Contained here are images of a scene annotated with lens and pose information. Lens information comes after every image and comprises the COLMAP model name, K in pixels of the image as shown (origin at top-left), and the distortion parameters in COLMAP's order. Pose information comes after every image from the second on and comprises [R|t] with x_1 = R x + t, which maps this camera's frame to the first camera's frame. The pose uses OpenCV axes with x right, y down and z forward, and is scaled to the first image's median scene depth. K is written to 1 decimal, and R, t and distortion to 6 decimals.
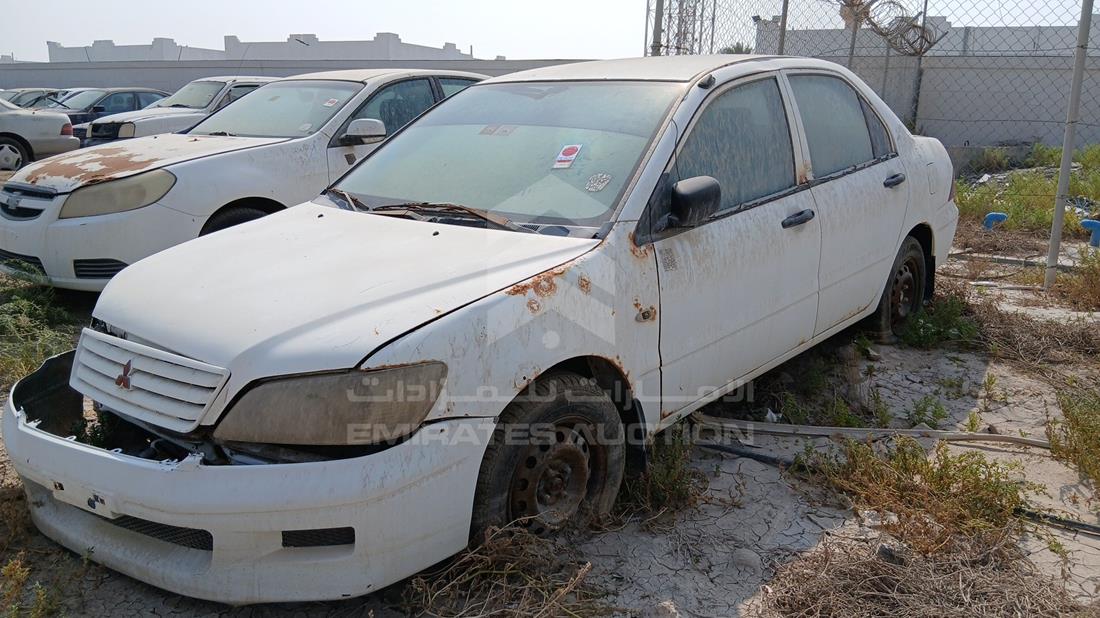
lens RADIAL K [[829.7, 0, 550.0], [0, 829.7, 309.0], [0, 0, 1]] dist [0.107852, -0.188289]
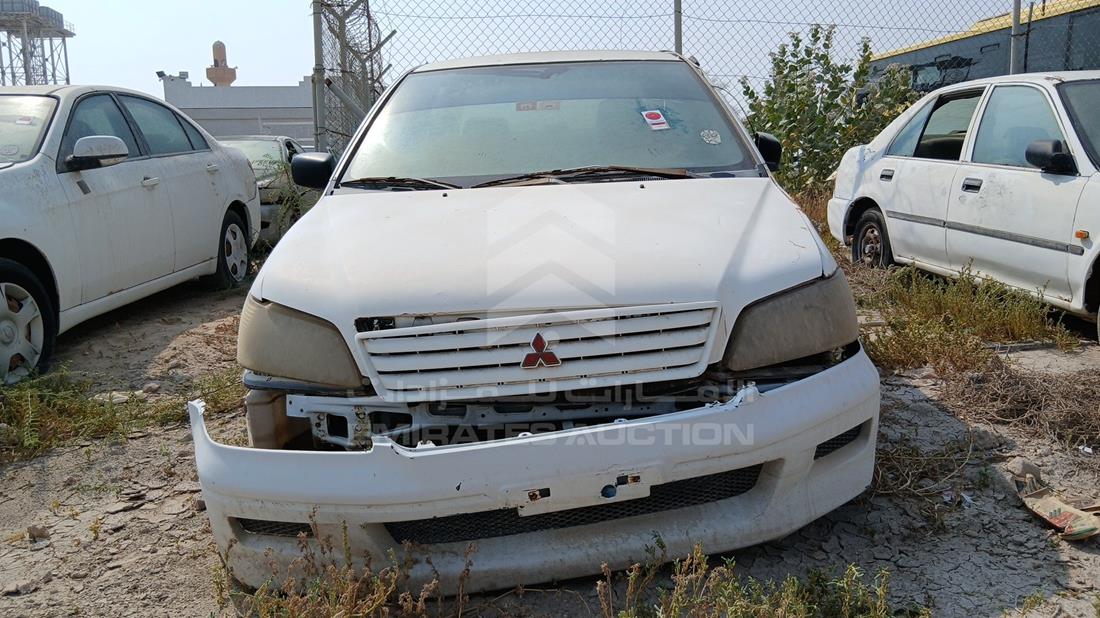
lens RADIAL K [[829.7, 0, 550.0], [0, 829.7, 309.0], [0, 0, 1]] dist [0.107852, -0.188289]
pose [[0.763978, -0.150017, 0.627561, -1.055653], [0.194035, 0.980993, -0.001710, 0.042212], [-0.615377, 0.123075, 0.778565, 0.360484]]
